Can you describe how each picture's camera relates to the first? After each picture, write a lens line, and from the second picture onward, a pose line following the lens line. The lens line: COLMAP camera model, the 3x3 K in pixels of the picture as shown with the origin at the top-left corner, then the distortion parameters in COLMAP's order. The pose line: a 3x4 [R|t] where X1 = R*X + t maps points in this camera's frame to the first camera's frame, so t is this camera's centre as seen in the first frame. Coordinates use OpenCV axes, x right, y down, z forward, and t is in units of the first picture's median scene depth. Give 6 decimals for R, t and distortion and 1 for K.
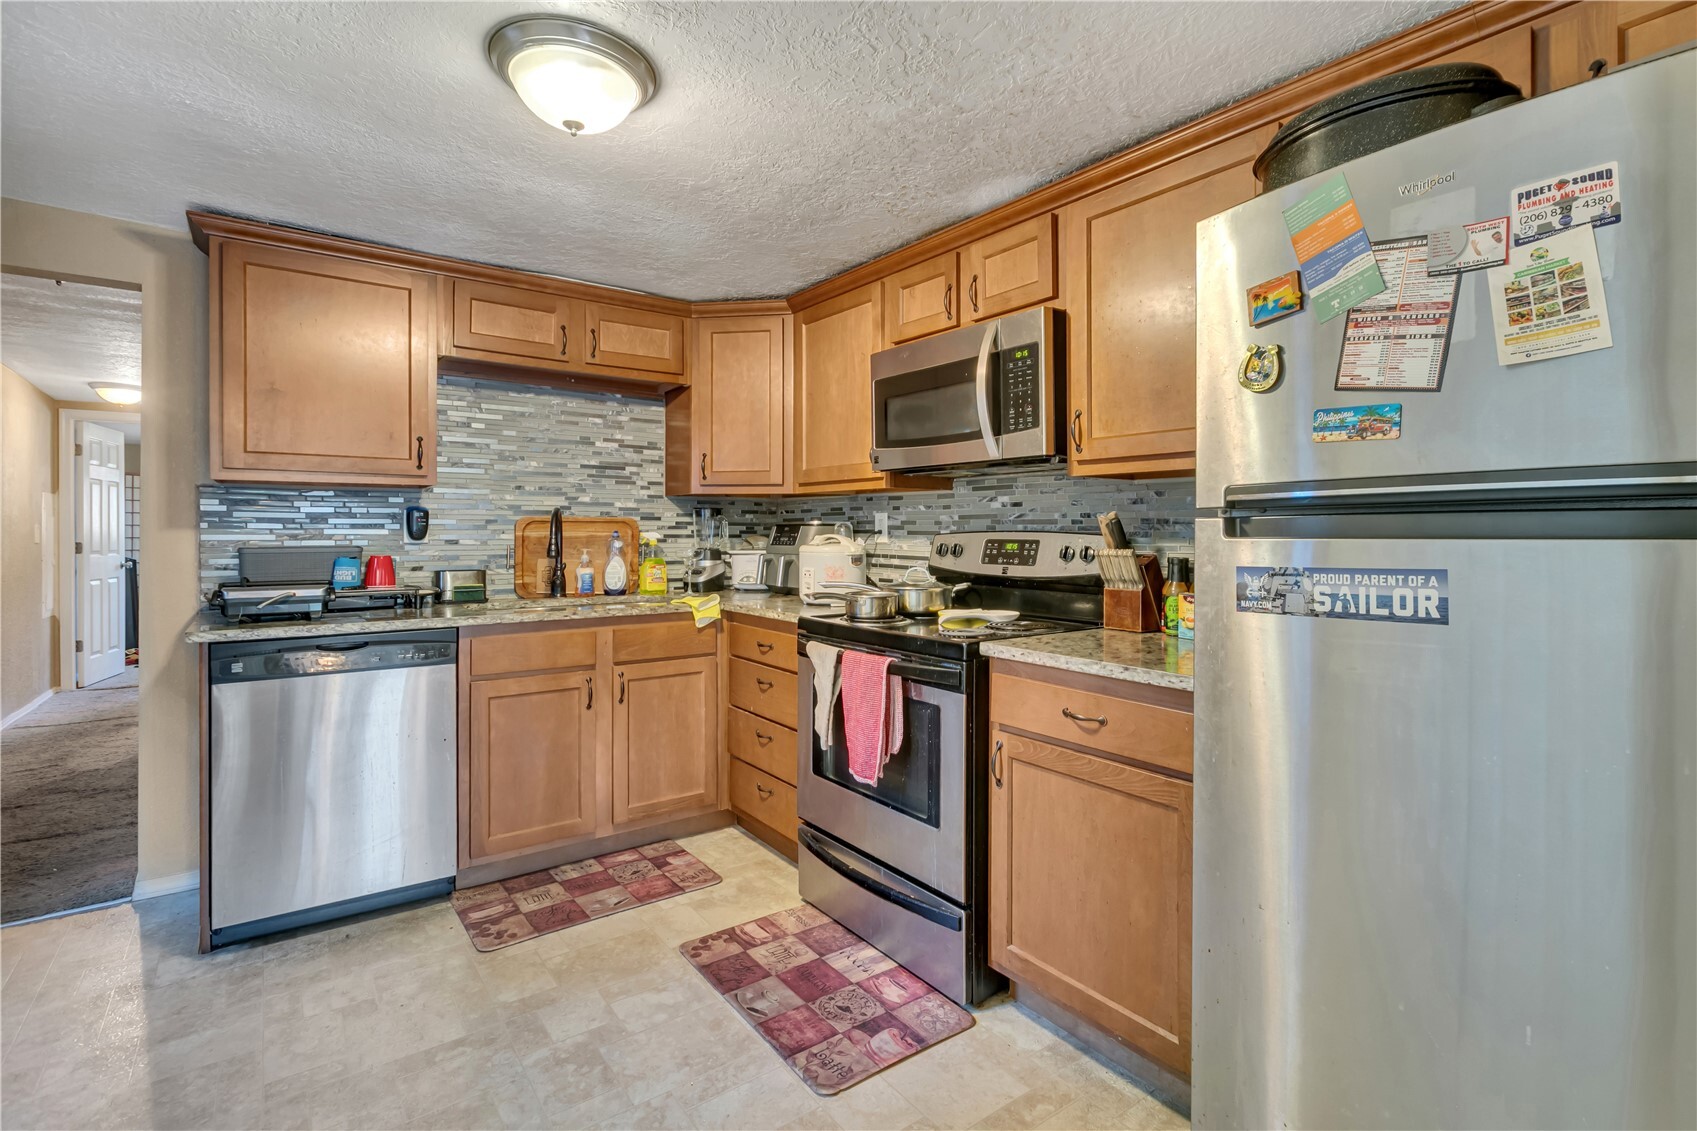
lens RADIAL K [[811.2, 0, 842.5], [0, 811.2, 524.7], [0, 0, 1]] dist [0.001457, 0.001045]
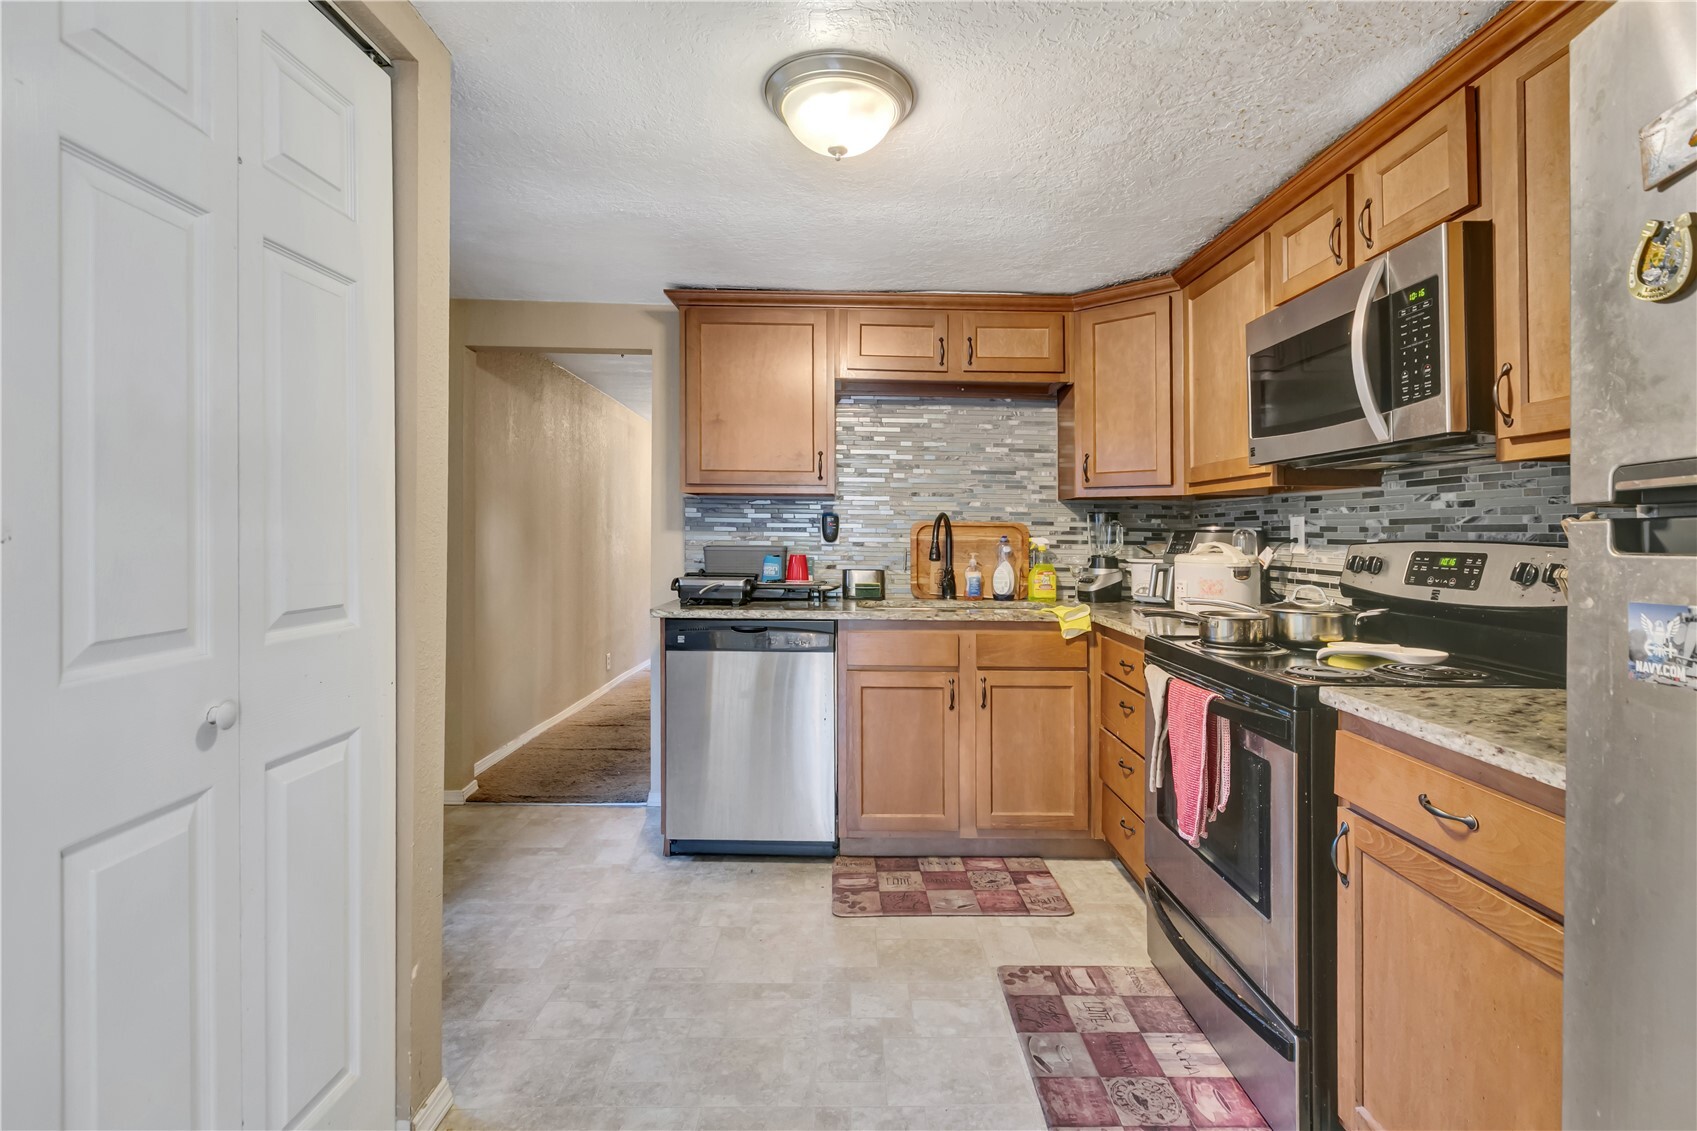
lens RADIAL K [[811.2, 0, 842.5], [0, 811.2, 524.7], [0, 0, 1]] dist [0.001457, 0.001045]
pose [[0.812182, 0.001976, -0.583401, 0.186738], [-0.006475, 0.999963, -0.005626, 0.001165], [0.583369, 0.008347, 0.812164, 0.095328]]
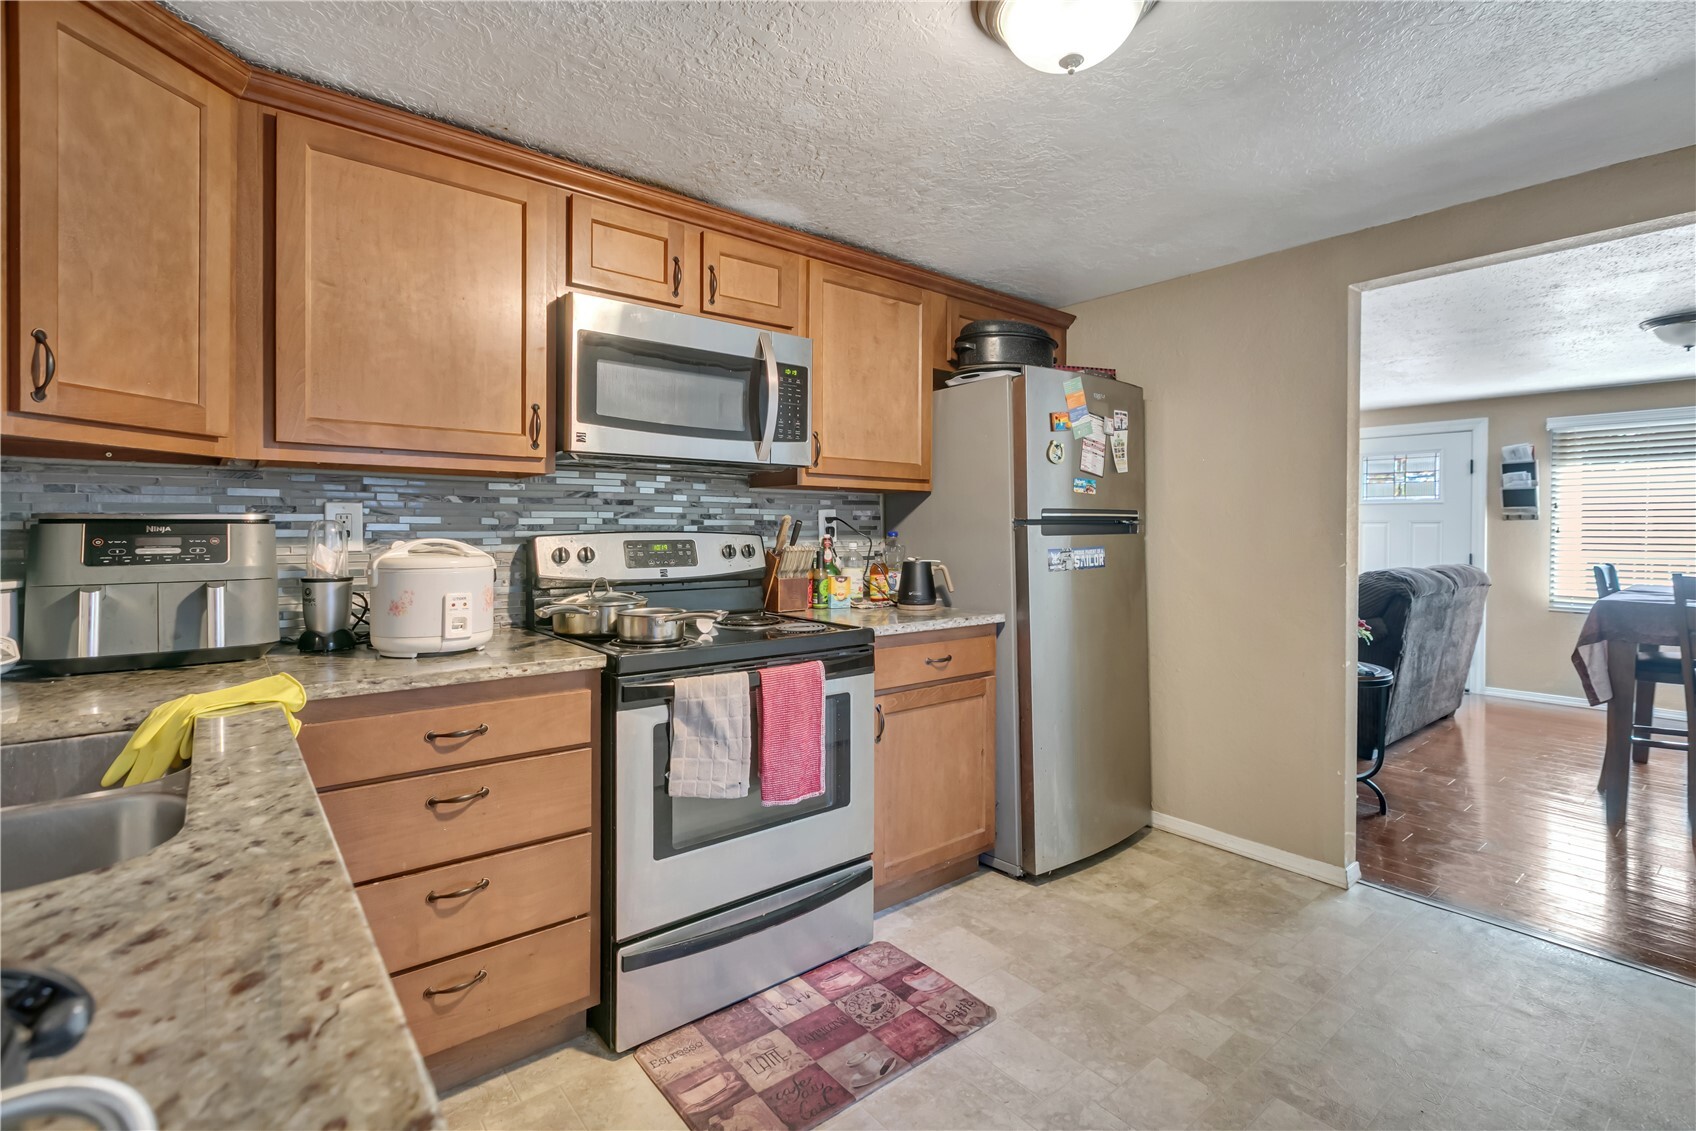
lens RADIAL K [[823.3, 0, 869.0], [0, 823.3, 521.3], [0, 0, 1]] dist [-0.000988, 0.000225]
pose [[-0.096256, 0.000438, 0.995357, -0.779402], [-0.011494, 0.999933, -0.001552, -0.005070], [-0.995290, -0.011590, -0.096245, 0.854509]]
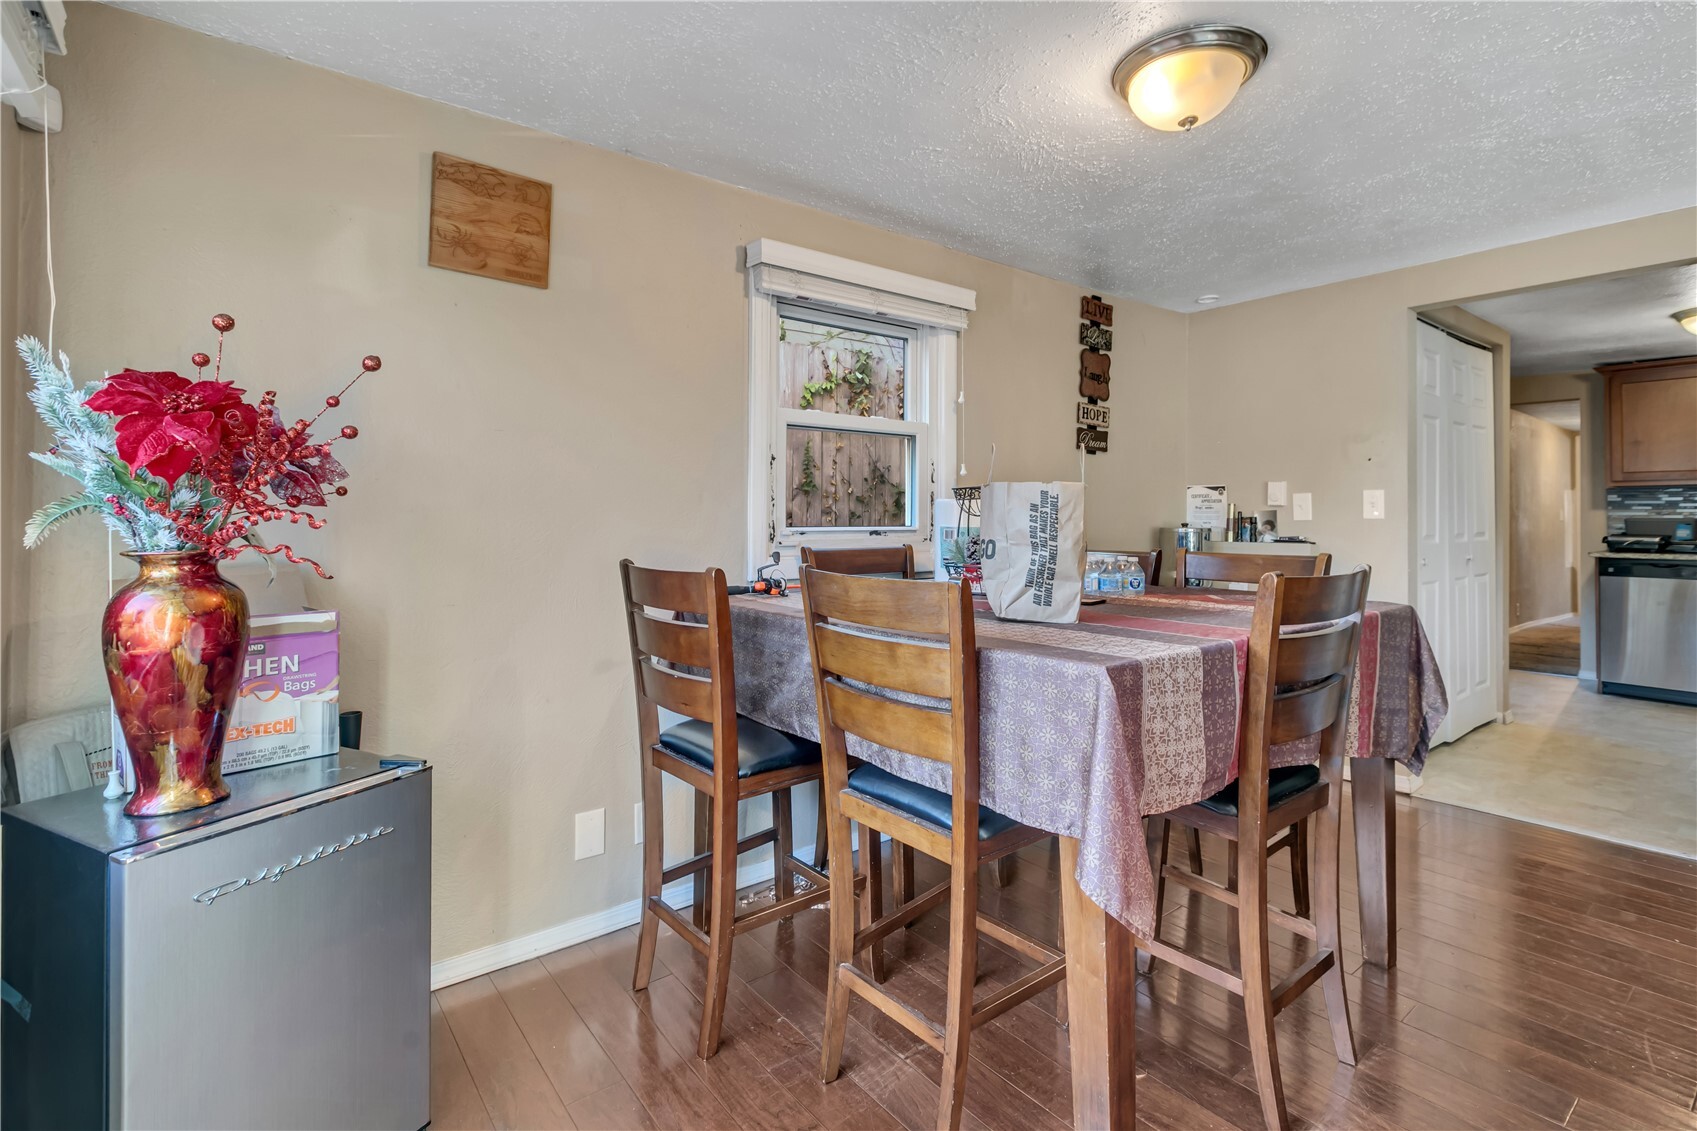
lens RADIAL K [[811.2, 0, 842.5], [0, 811.2, 524.7], [0, 0, 1]] dist [0.001457, 0.001045]
pose [[0.030401, 0.005527, -0.999523, 1.312236], [0.005262, 0.999970, 0.005690, 0.022840], [0.999524, -0.005432, 0.030371, -1.089625]]
